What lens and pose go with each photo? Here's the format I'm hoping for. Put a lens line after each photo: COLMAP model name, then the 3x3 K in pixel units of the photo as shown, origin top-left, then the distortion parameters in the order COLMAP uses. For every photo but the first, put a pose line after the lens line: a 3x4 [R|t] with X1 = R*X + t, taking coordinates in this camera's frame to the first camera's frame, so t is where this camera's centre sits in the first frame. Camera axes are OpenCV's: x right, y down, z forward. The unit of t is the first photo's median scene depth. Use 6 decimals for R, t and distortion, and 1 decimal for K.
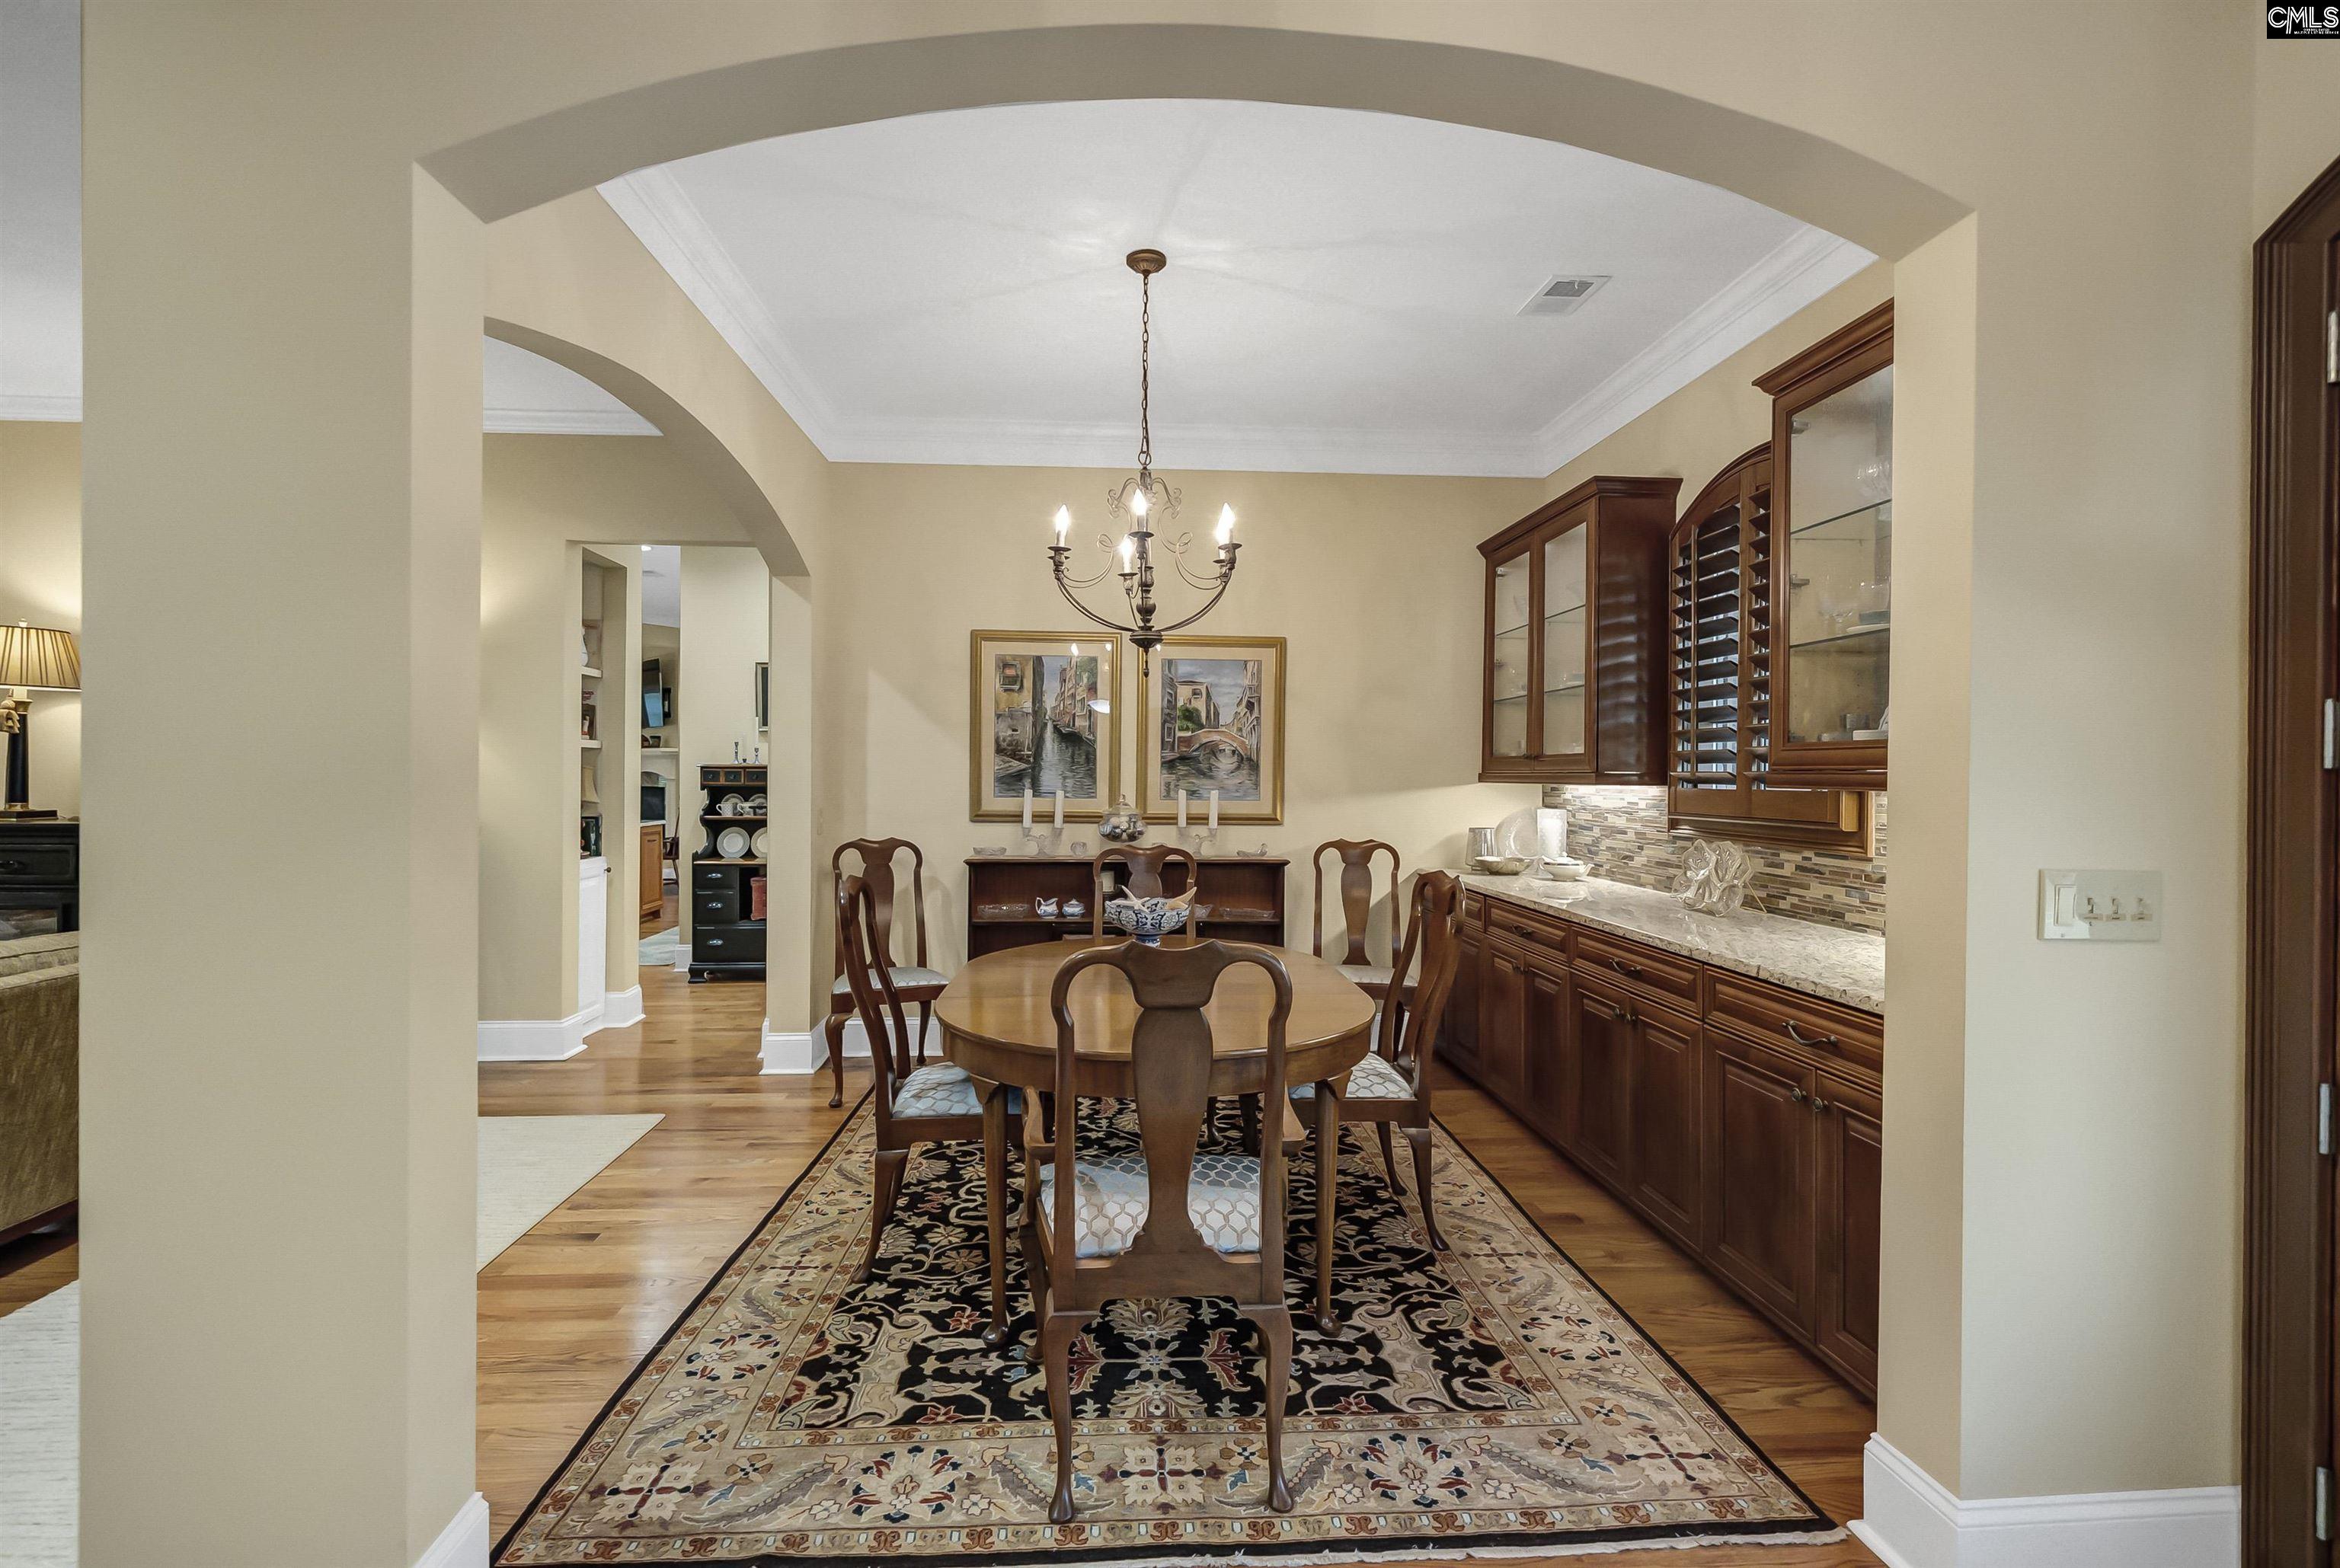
lens RADIAL K [[1035.2, 0, 1163.2], [0, 1035.2, 774.8], [0, 0, 1]] dist [-0.003443, -0.000497]
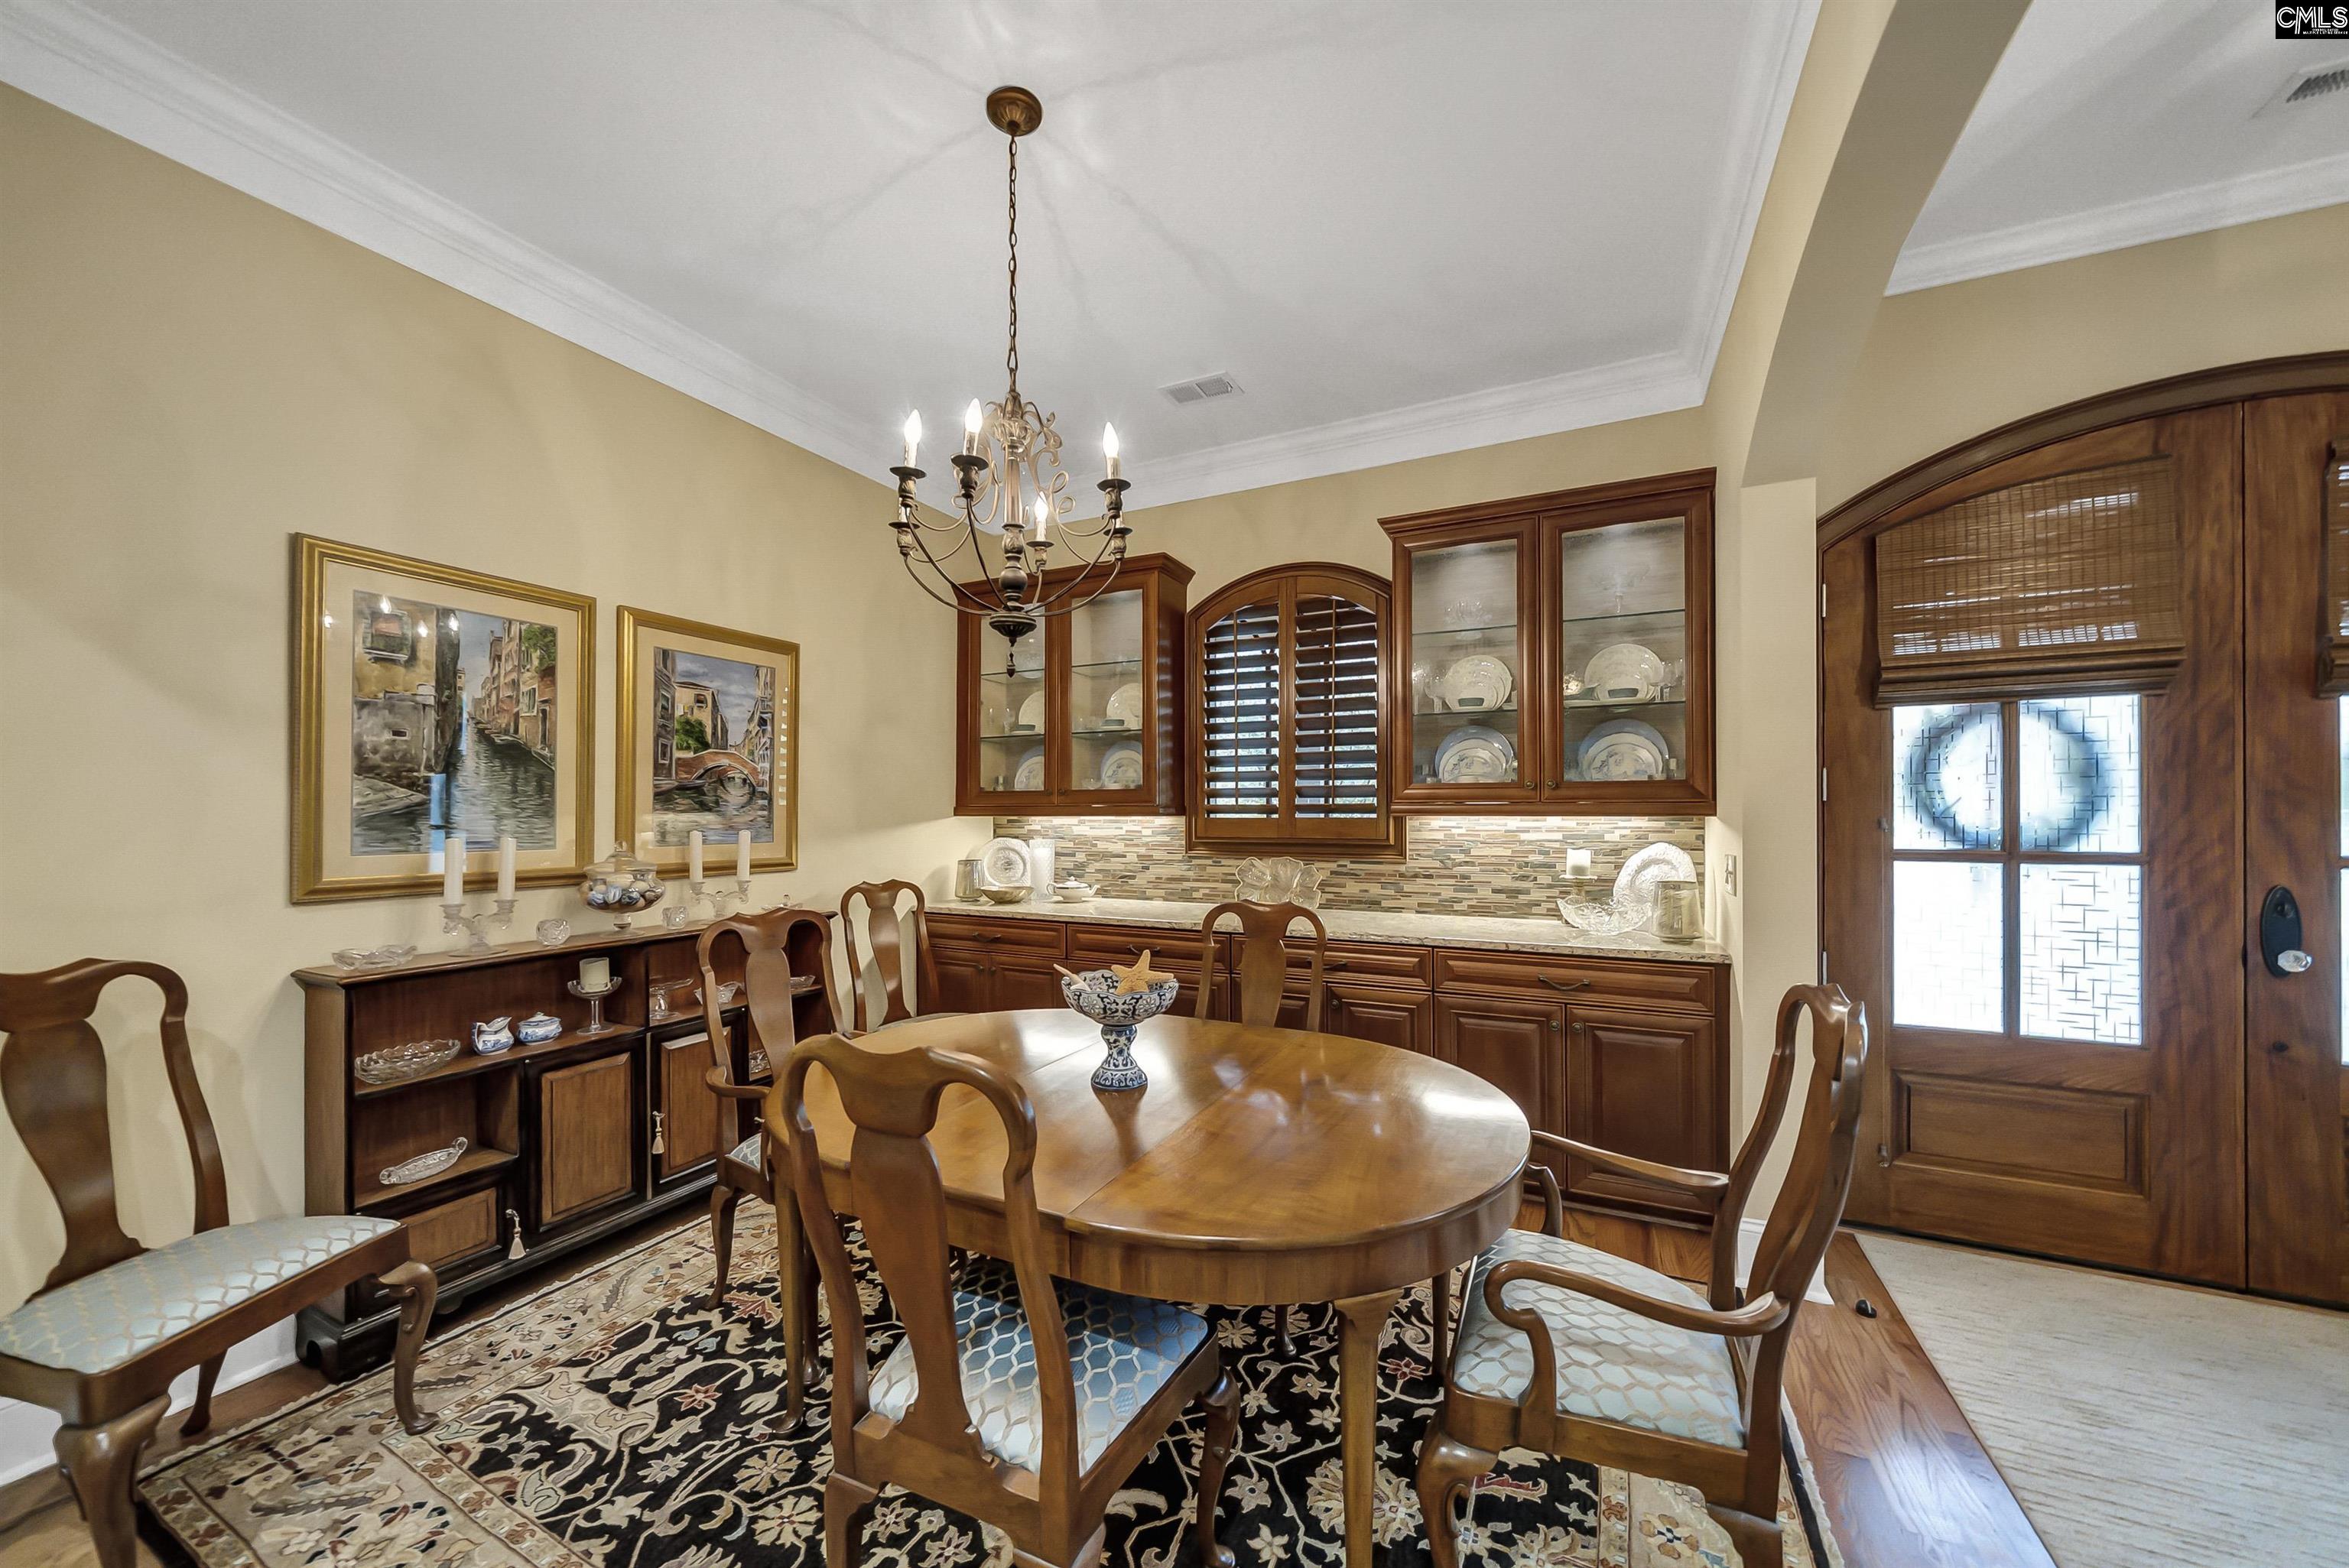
lens RADIAL K [[850.6, 0, 1159.7], [0, 850.6, 805.9], [0, 0, 1]] dist [-0.002311, -0.000016]
pose [[0.506660, -0.002887, 0.862141, -0.330900], [0.006814, 0.999977, -0.000656, -0.000788], [-0.862119, 0.006207, 0.506668, 0.414252]]
